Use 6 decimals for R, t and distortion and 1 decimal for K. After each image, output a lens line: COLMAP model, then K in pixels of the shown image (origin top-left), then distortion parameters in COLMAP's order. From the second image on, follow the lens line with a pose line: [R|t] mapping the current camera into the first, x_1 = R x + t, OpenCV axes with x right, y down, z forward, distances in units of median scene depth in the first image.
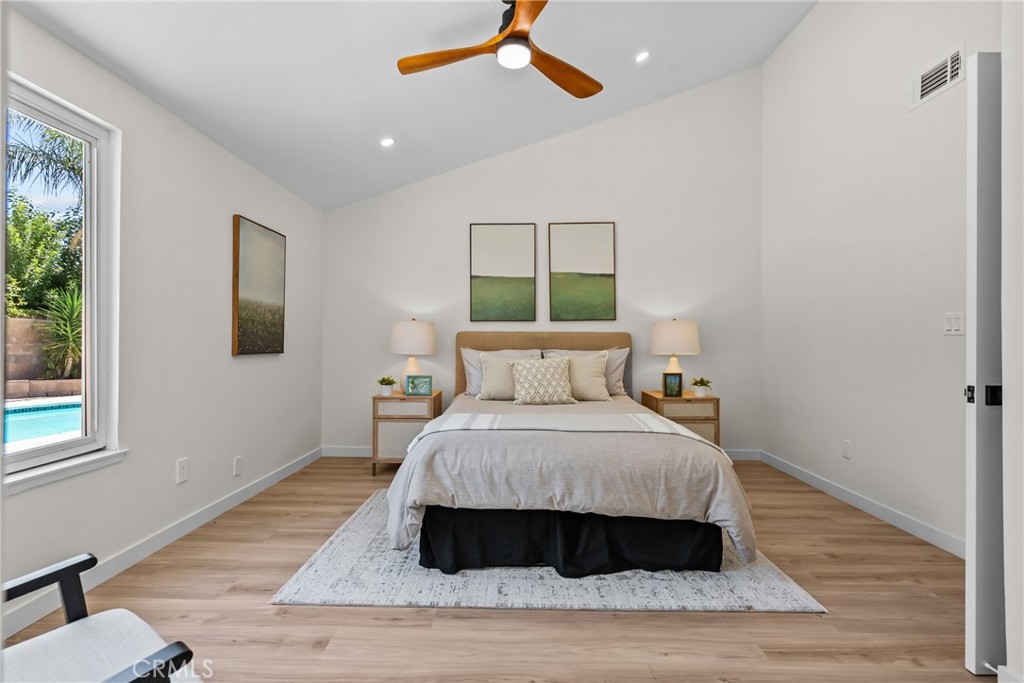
lens RADIAL K [[468.4, 0, 501.0], [0, 468.4, 340.4], [0, 0, 1]] dist [-0.002964, 0.000931]
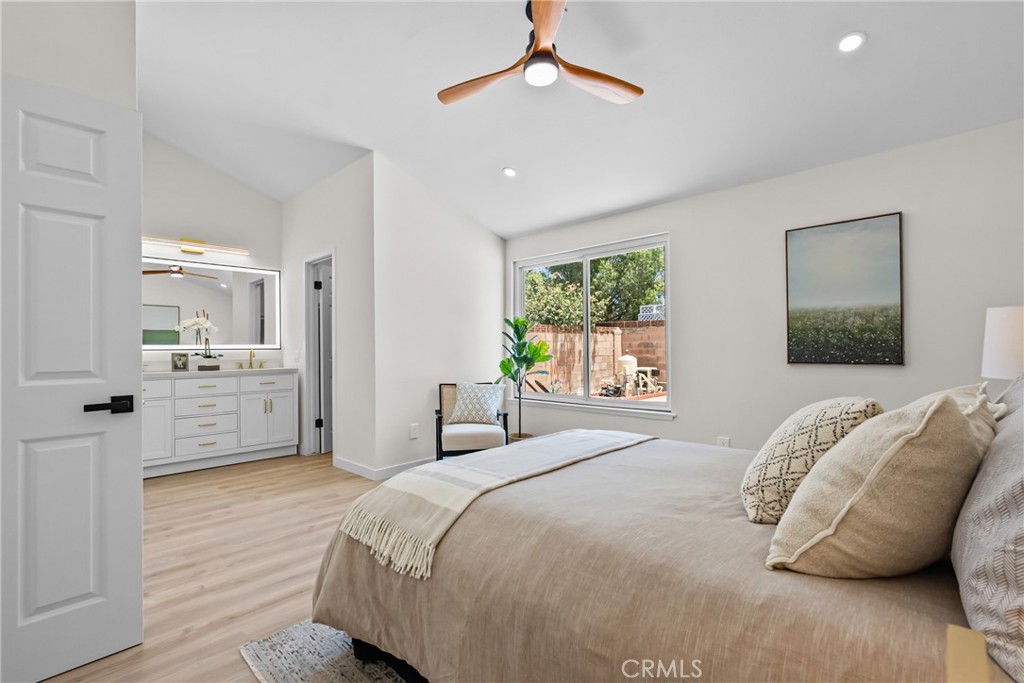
lens RADIAL K [[468.4, 0, 510.5], [0, 468.4, 345.1], [0, 0, 1]] dist [-0.002964, 0.000931]
pose [[-0.673458, -0.007975, -0.739183, 0.564655], [0.008133, 0.999801, -0.018197, 0.002692], [0.739181, -0.018267, -0.673259, 1.111984]]
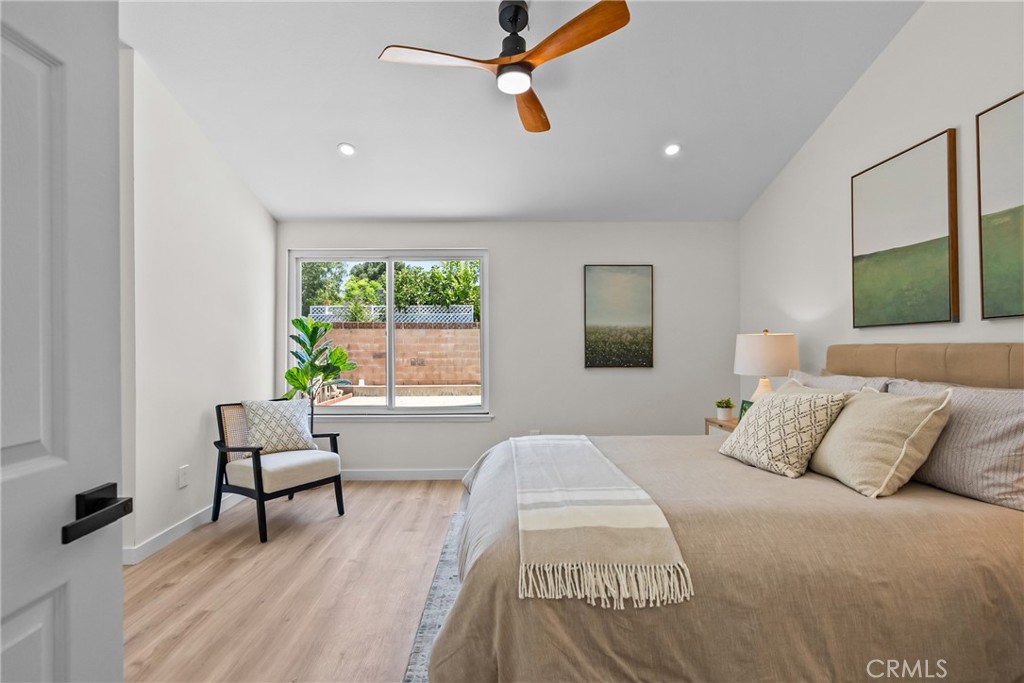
lens RADIAL K [[468.4, 0, 506.0], [0, 468.4, 342.6], [0, 0, 1]] dist [-0.002964, 0.000931]
pose [[0.044003, -0.017439, -0.998879, 0.708435], [0.010065, 0.999805, -0.017012, -0.019126], [0.998981, -0.009305, 0.044170, 0.632007]]
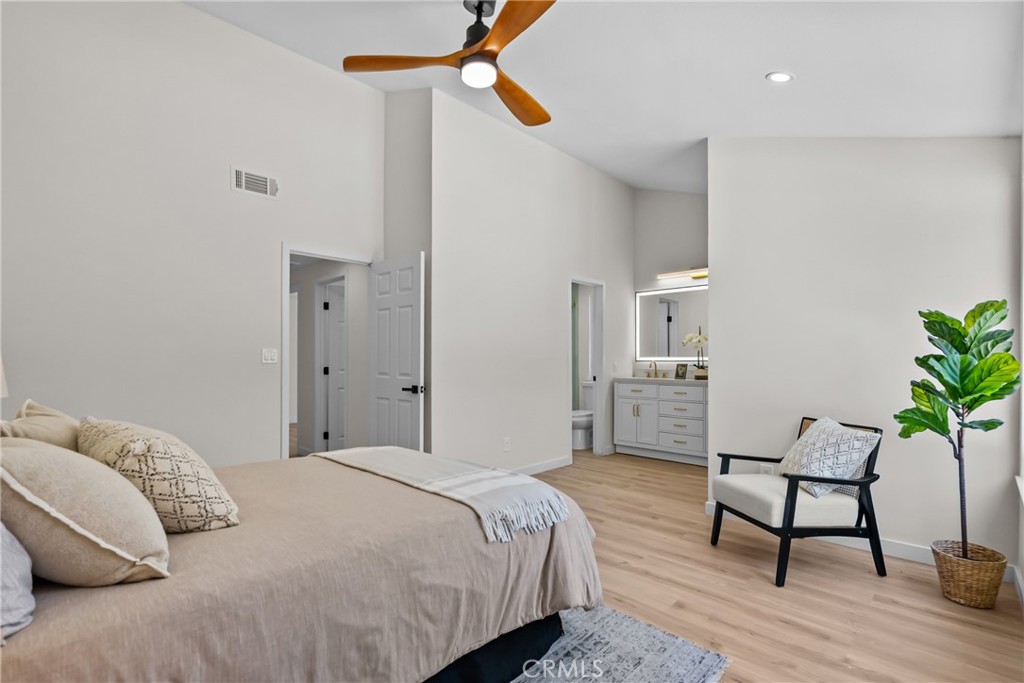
lens RADIAL K [[468.4, 0, 507.8], [0, 468.4, 346.5], [0, 0, 1]] dist [-0.002964, 0.000931]
pose [[-0.733654, 0.017333, 0.679302, -0.453784], [-0.005123, 0.999505, -0.031035, -0.012732], [-0.679504, -0.026249, -0.733202, 1.119440]]
